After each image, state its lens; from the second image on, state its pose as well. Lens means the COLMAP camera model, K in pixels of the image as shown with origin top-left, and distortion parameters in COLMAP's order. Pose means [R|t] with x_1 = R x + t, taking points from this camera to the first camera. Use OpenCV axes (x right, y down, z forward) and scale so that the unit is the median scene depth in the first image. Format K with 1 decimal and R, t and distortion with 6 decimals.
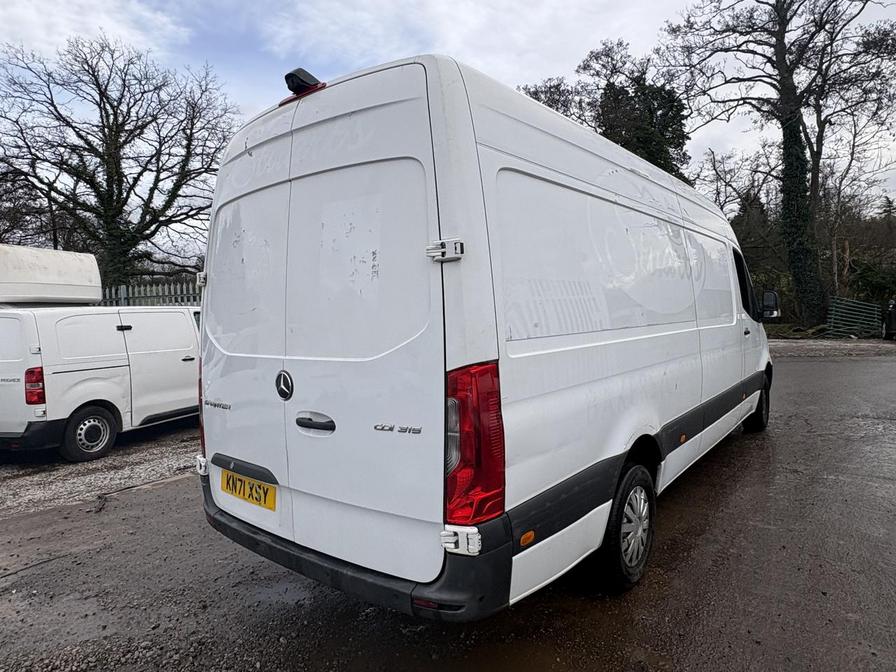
lens RADIAL K [[554.1, 0, 446.0], [0, 554.1, 329.8], [0, 0, 1]] dist [0.001485, 0.001667]
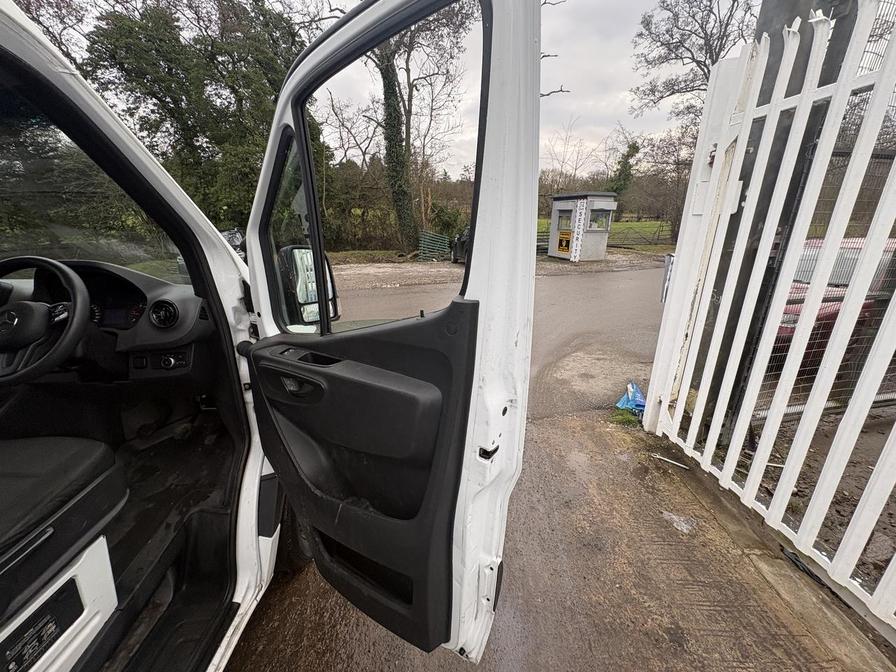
lens RADIAL K [[354.7, 0, 450.5], [0, 354.7, 334.2], [0, 0, 1]] dist [0.002081, -0.000482]
pose [[0.772847, -0.160271, 0.614021, 1.258334], [0.007539, 0.969832, 0.243656, -0.167569], [-0.634548, -0.183680, 0.750740, 1.822715]]
